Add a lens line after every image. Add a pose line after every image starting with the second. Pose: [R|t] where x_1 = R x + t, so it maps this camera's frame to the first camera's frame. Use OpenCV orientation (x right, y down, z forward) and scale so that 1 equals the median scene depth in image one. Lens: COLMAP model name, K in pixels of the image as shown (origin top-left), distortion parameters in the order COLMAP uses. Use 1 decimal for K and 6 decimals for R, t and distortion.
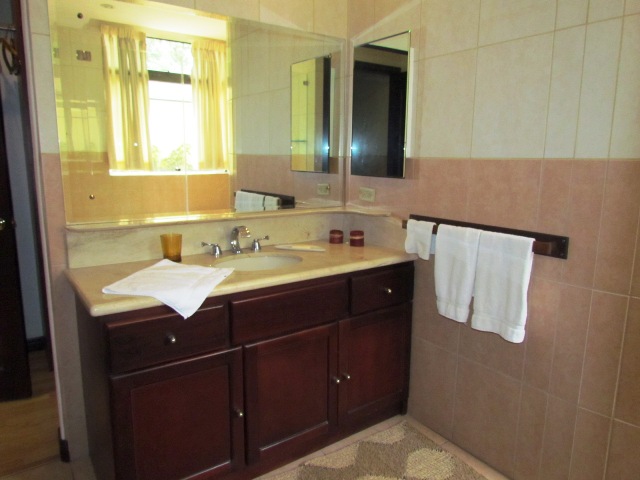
lens RADIAL K [[457.6, 0, 320.0], [0, 457.6, 240.0], [0, 0, 1]] dist [-0.025377, 0.005346]
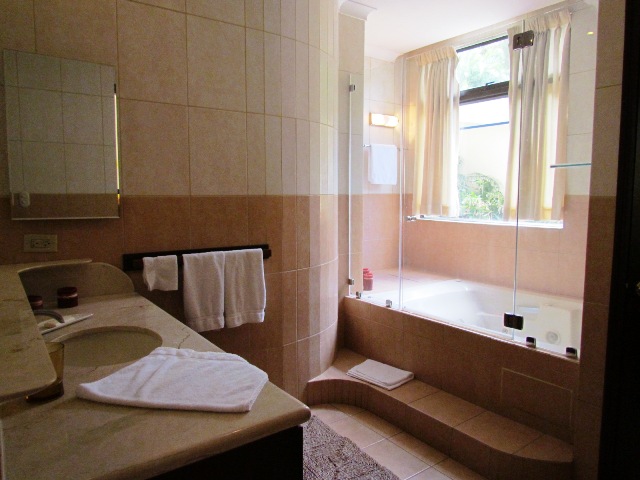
lens RADIAL K [[457.6, 0, 320.0], [0, 457.6, 240.0], [0, 0, 1]] dist [-0.025377, 0.005346]
pose [[-0.006183, -0.108565, 0.994070, -0.944701], [0.177234, 0.978232, 0.107938, -0.146524], [-0.984149, 0.176851, 0.013193, 0.727326]]
